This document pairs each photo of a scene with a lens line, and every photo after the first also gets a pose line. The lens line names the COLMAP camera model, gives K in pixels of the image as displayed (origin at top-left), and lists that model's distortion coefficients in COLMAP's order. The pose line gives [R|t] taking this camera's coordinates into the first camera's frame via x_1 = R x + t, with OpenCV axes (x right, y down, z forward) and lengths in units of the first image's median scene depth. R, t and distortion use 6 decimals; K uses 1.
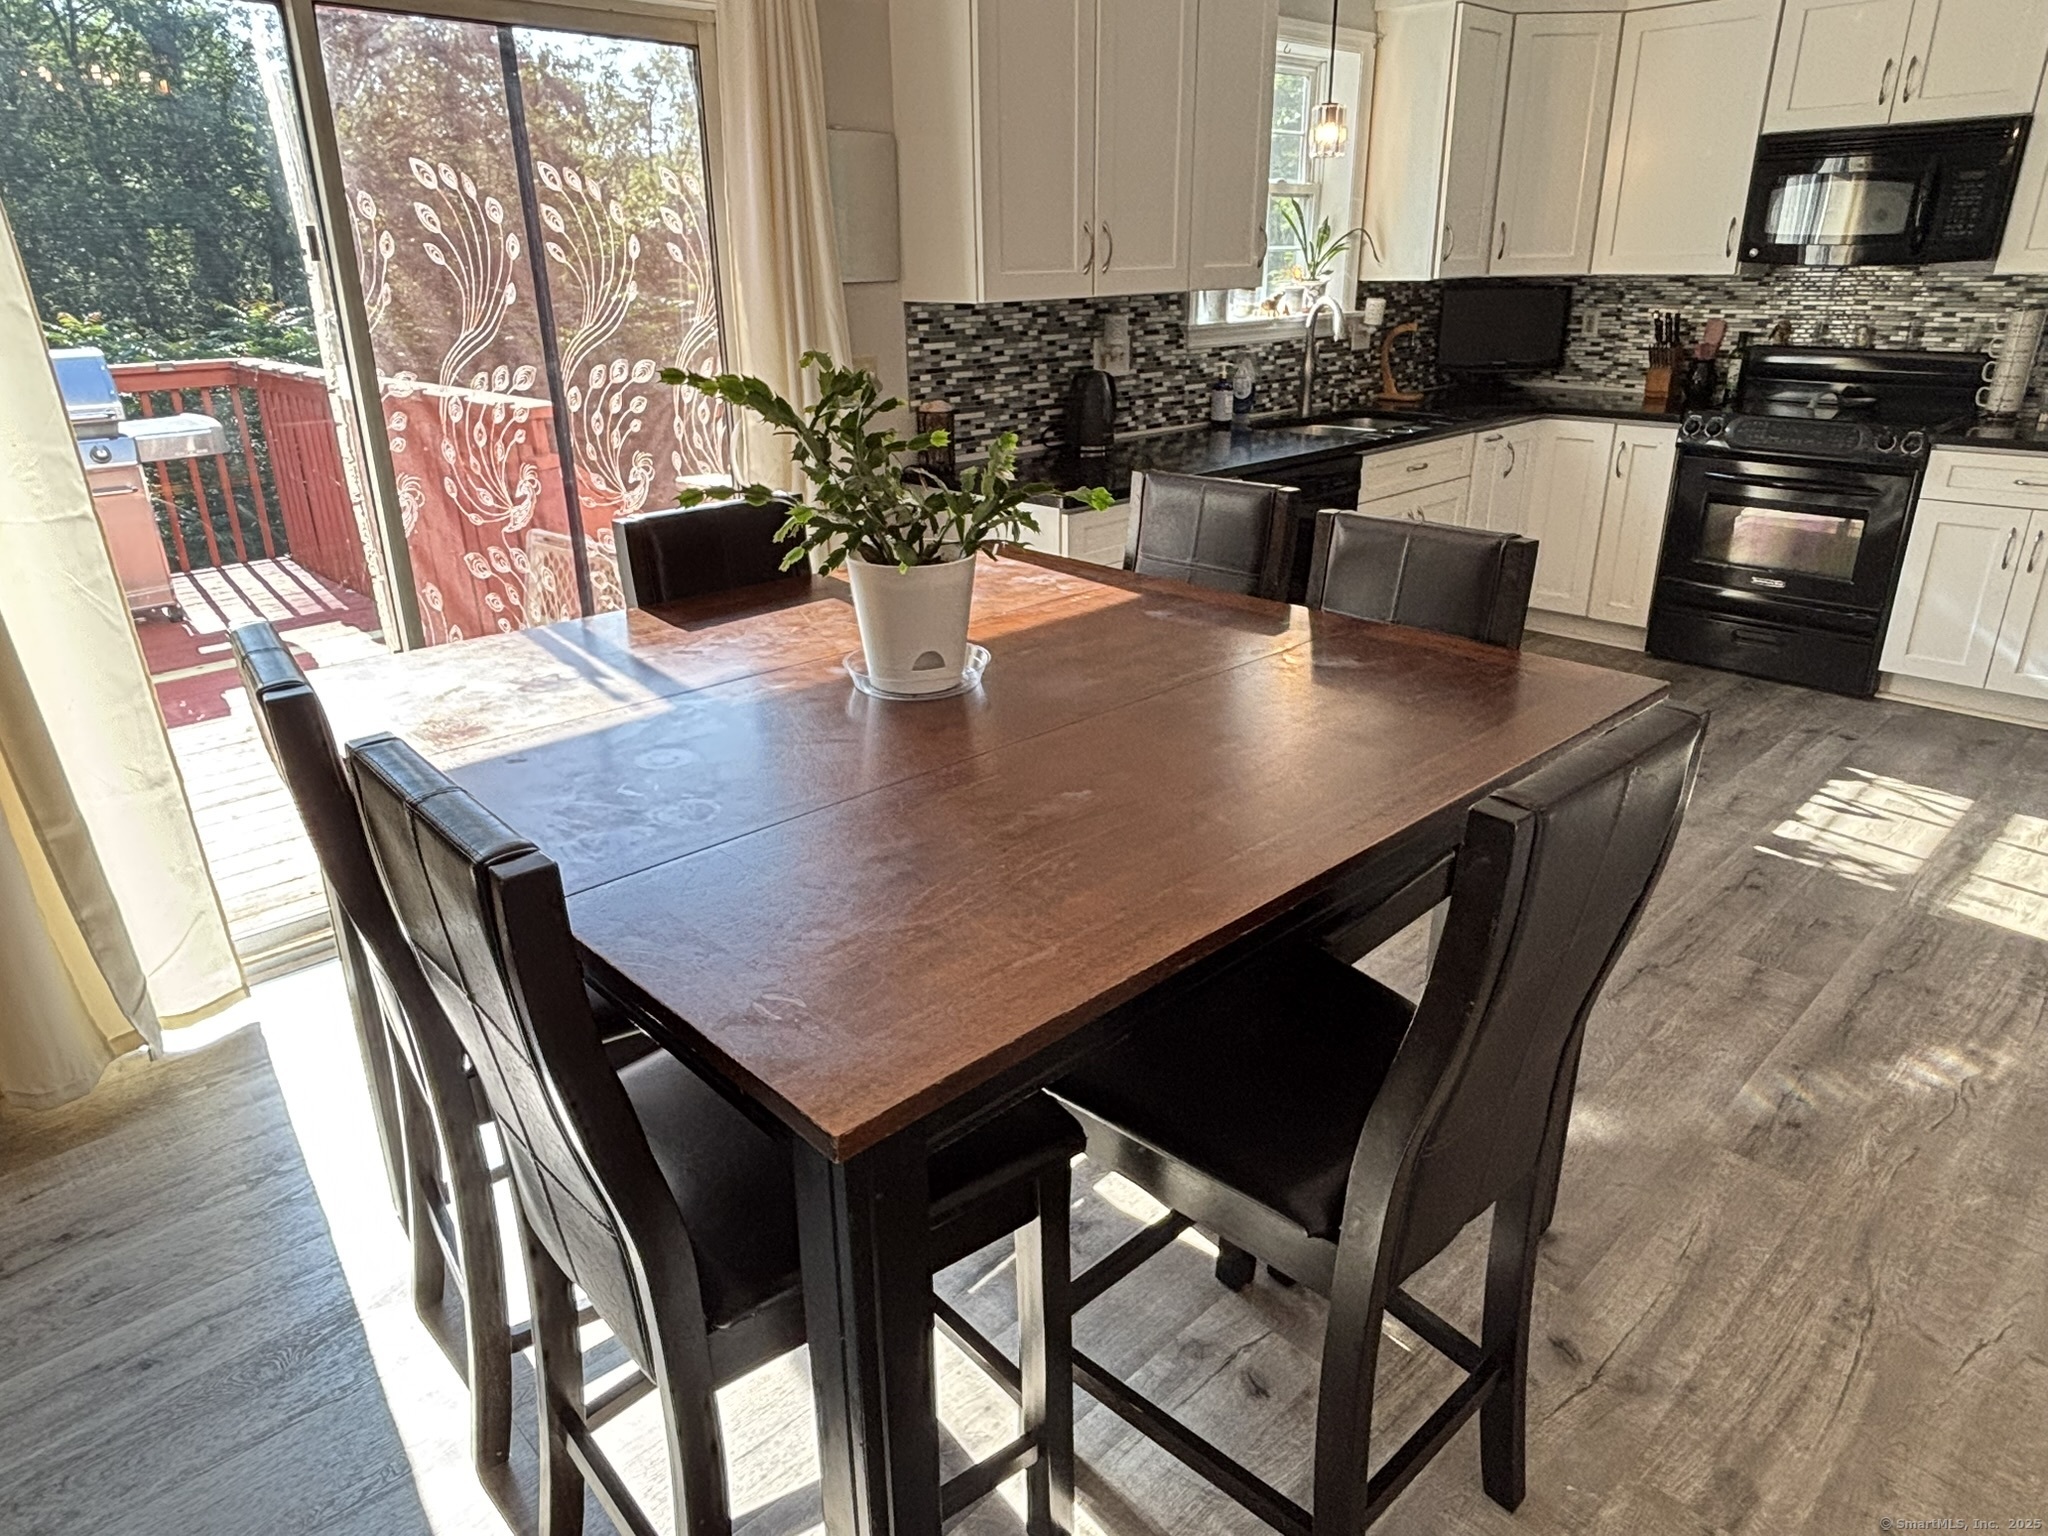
lens RADIAL K [[1332.1, 0, 1022.2], [0, 1332.1, 759.7], [0, 0, 1]] dist [0.017431, 0.000887]
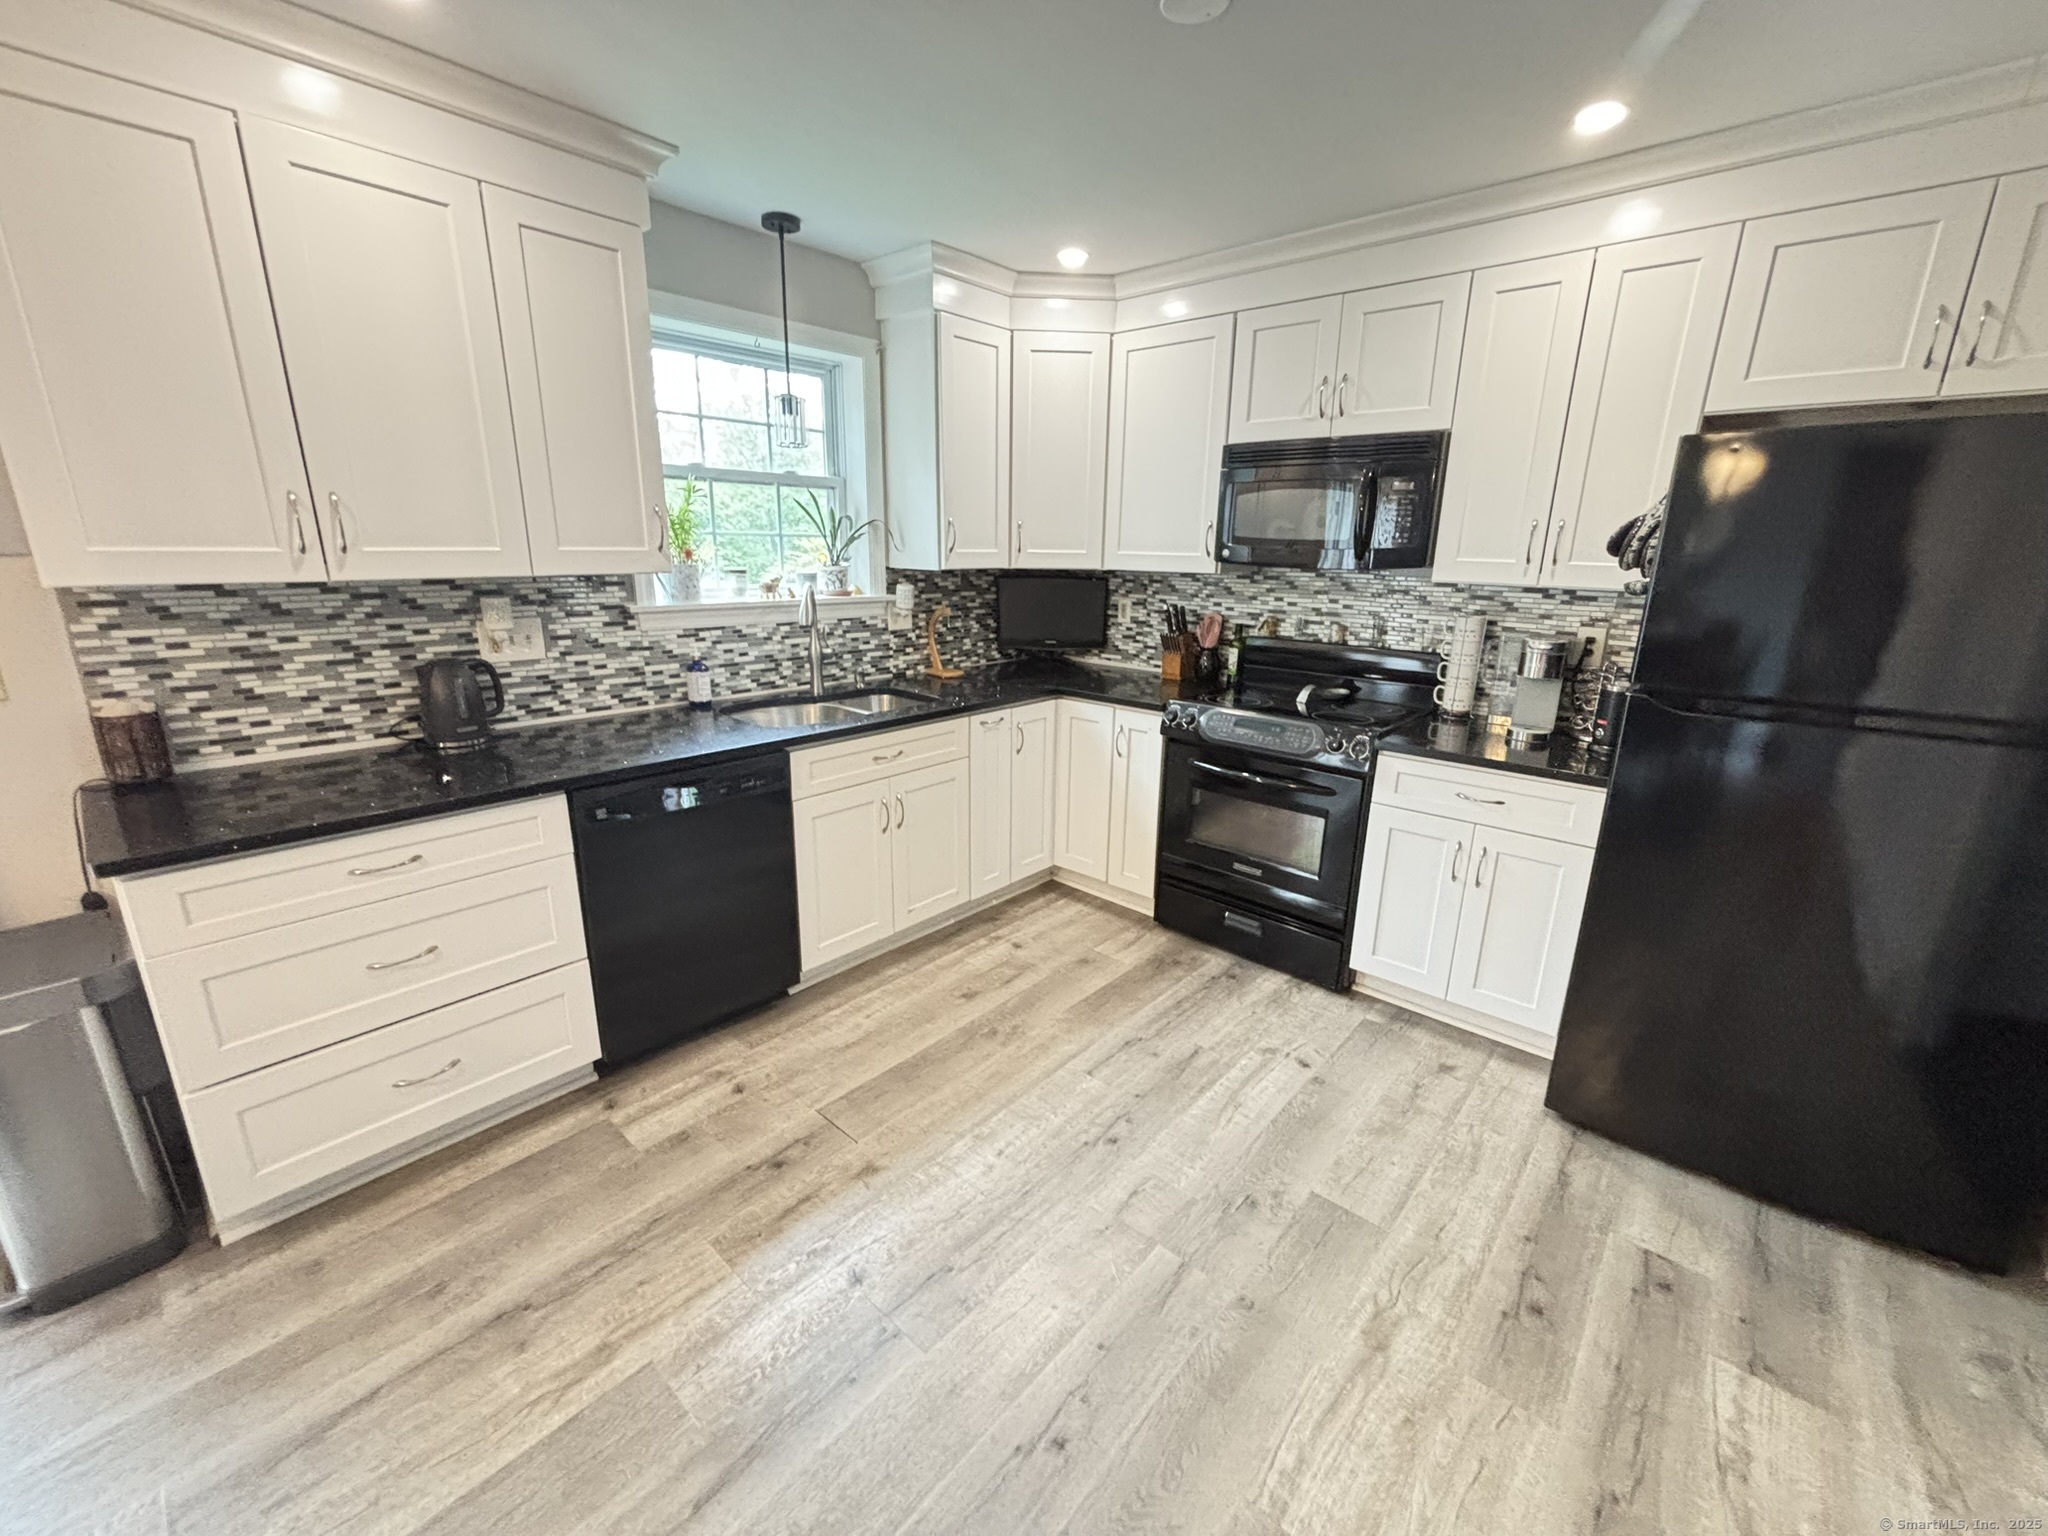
lens RADIAL K [[823.2, 0, 1017.3], [0, 823.2, 772.8], [0, 0, 1]] dist [0.000515, -0.001473]
pose [[0.998181, 0.011183, 0.059237, 0.355768], [-0.005453, 0.995365, -0.096018, -0.148397], [-0.060036, 0.095521, 0.993615, 0.398652]]
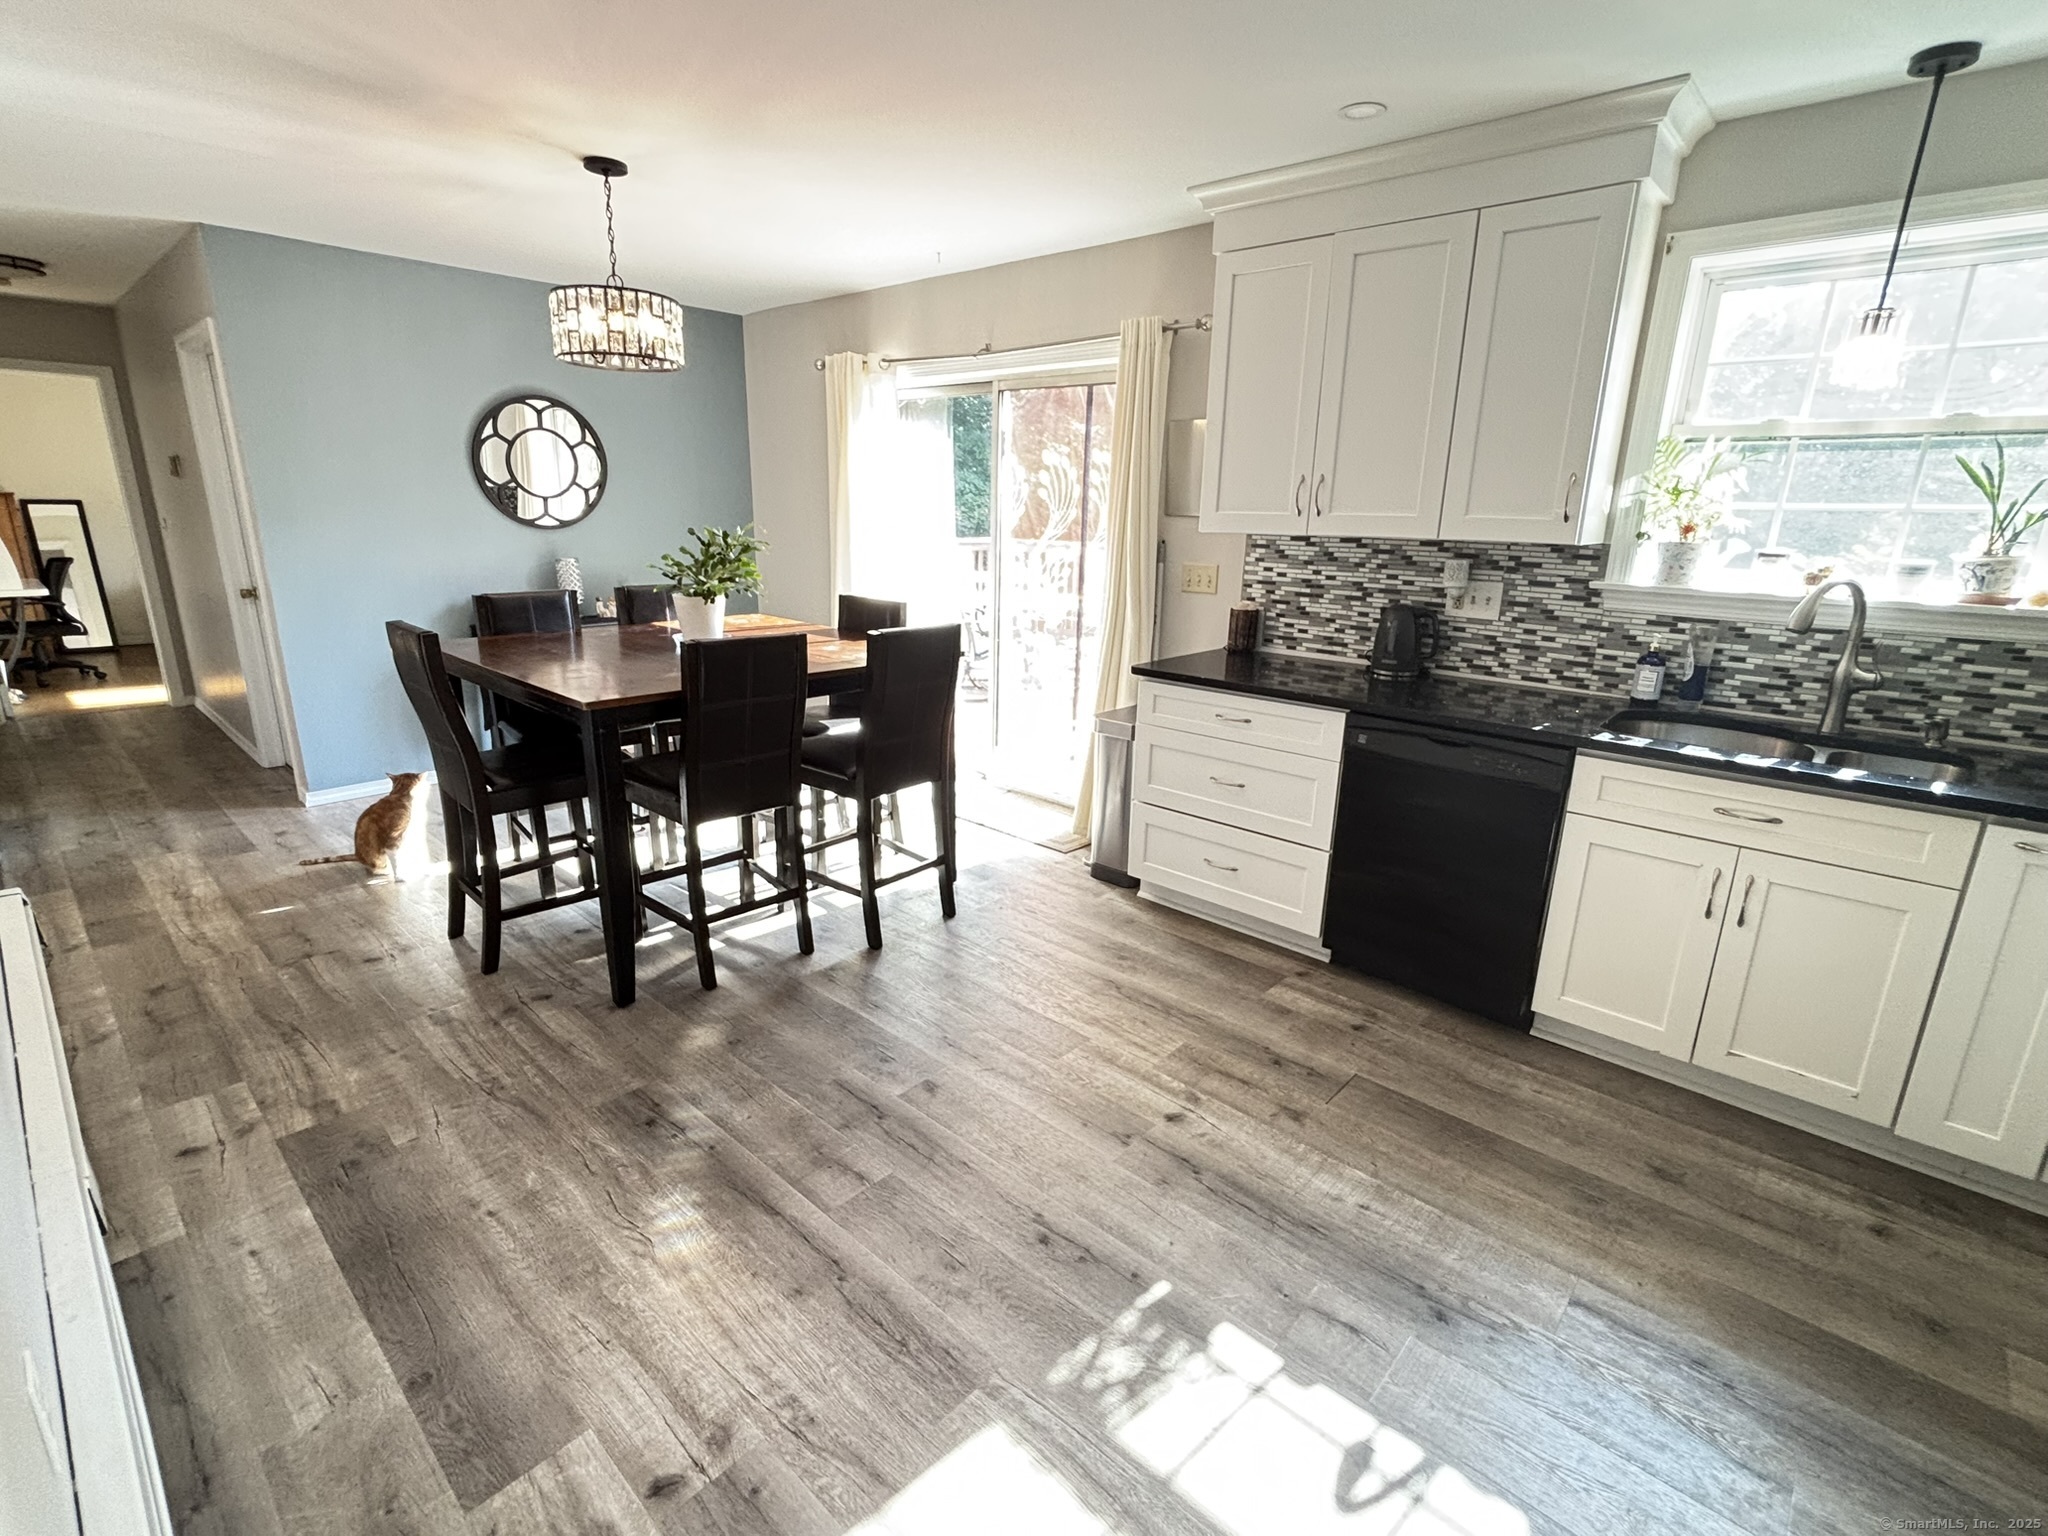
lens RADIAL K [[964.8, 0, 1013.8], [0, 964.8, 774.6], [0, 0, 1]] dist [0.011465, -0.002085]
pose [[0.044061, 0.308200, -0.950301, 0.748877], [-0.359827, 0.892278, 0.272699, -0.240797], [0.931978, 0.329928, 0.150213, 0.563040]]
